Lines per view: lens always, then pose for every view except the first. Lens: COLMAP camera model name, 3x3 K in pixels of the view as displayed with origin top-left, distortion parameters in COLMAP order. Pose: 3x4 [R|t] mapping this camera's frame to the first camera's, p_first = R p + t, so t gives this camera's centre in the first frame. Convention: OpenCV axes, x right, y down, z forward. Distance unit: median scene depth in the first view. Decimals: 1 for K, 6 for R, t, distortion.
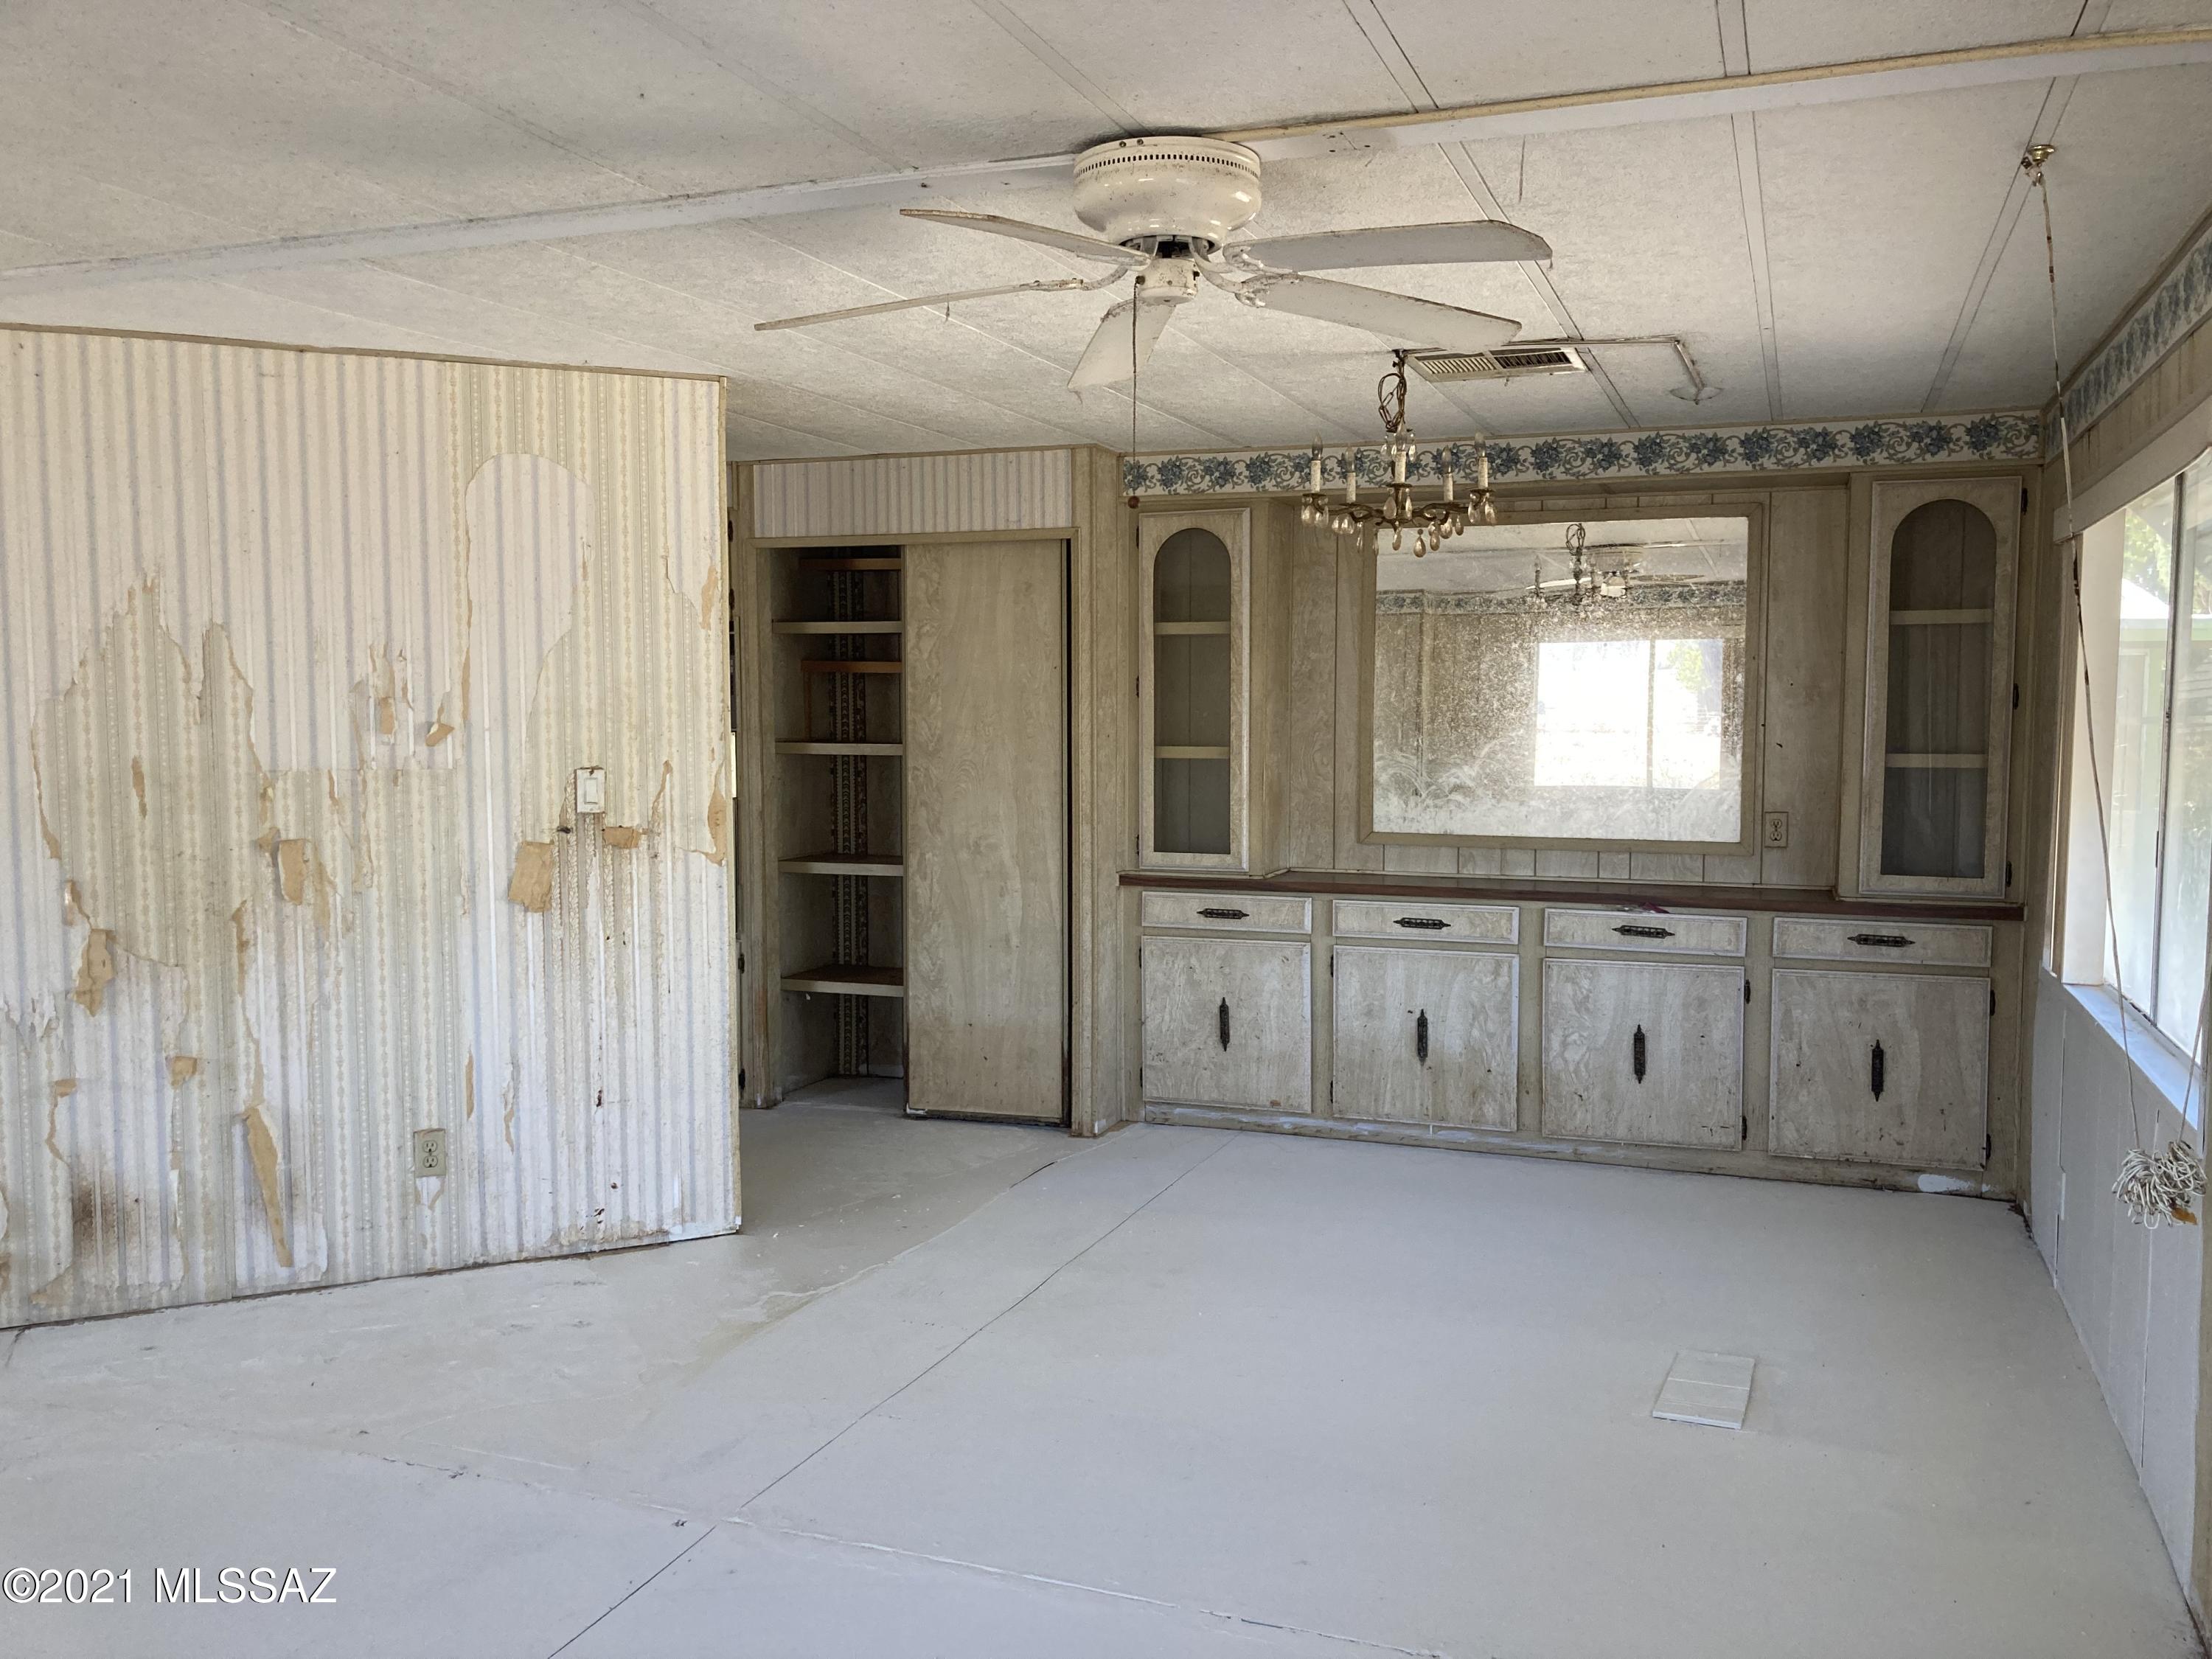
lens RADIAL K [[1818.1, 0, 1108.0], [0, 1818.1, 831.0], [0, 0, 1]] dist [0.040316, -0.070660]
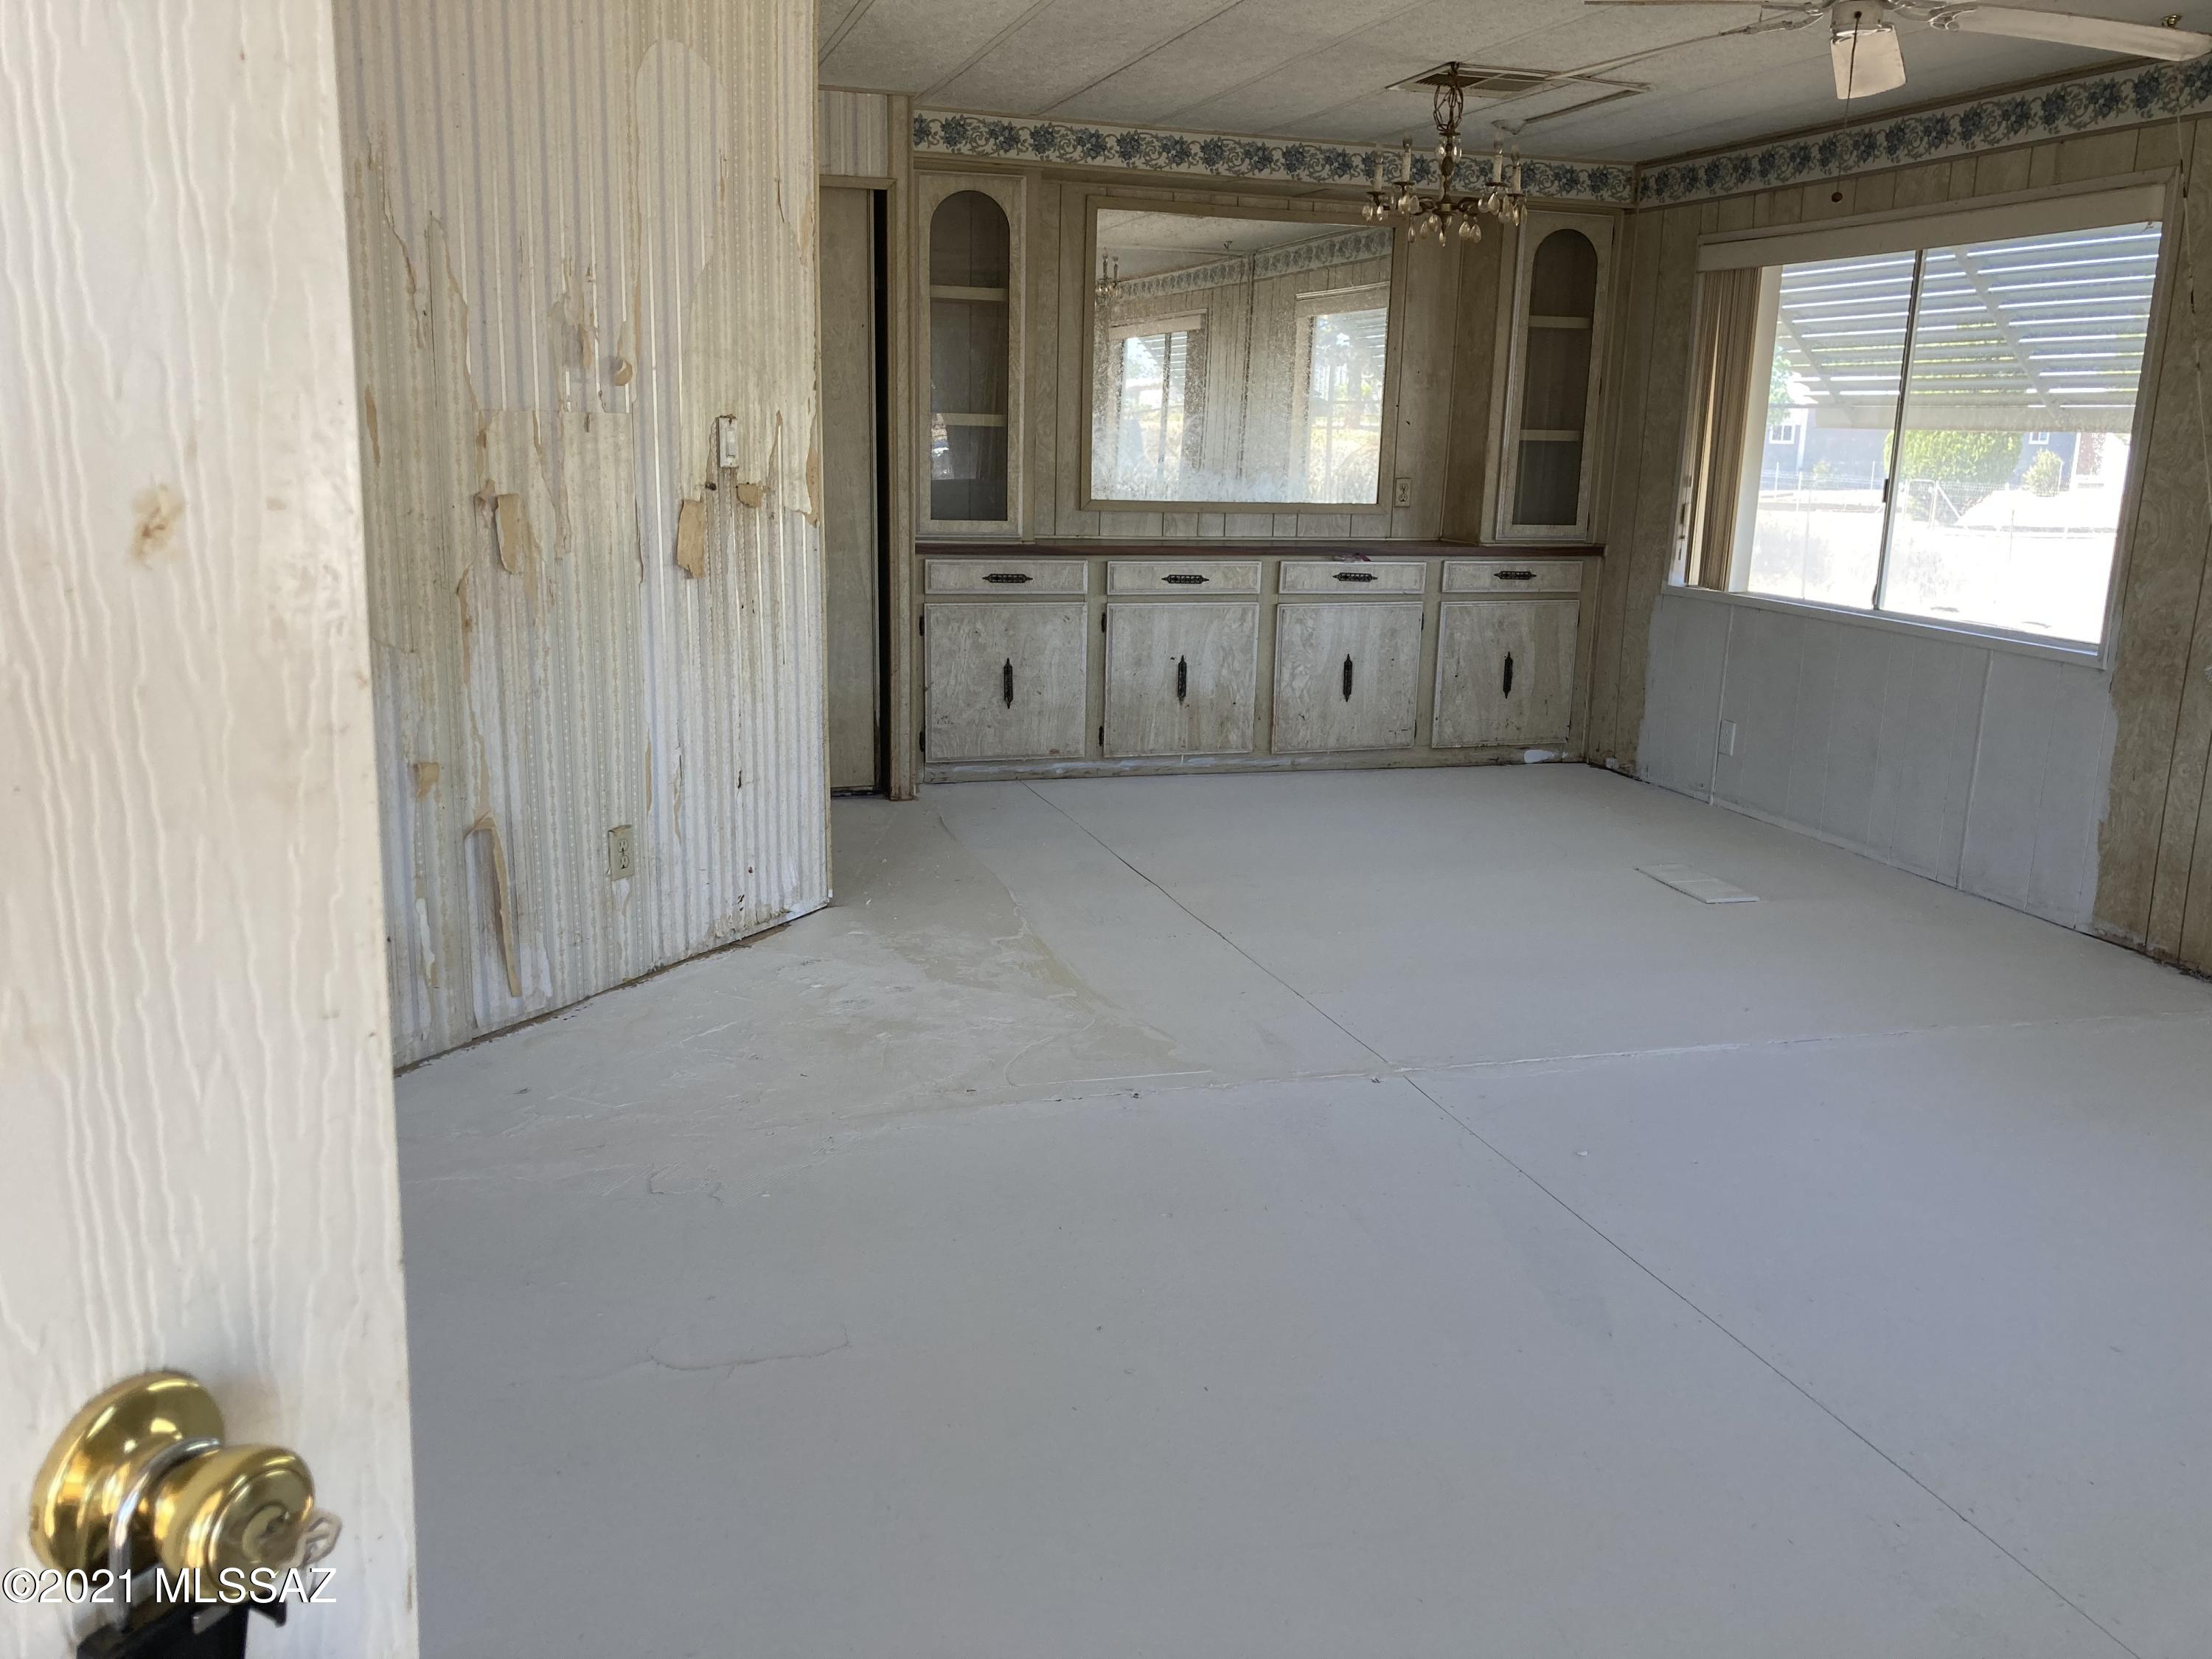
lens RADIAL K [[1818.1, 0, 1217.4], [0, 1818.1, 832.9], [0, 0, 1]] dist [0.040316, -0.070660]
pose [[0.776290, -0.120591, 0.618734, -0.597841], [0.018699, 0.985505, 0.168613, 0.018222], [-0.630099, -0.119323, 0.767292, 0.111451]]
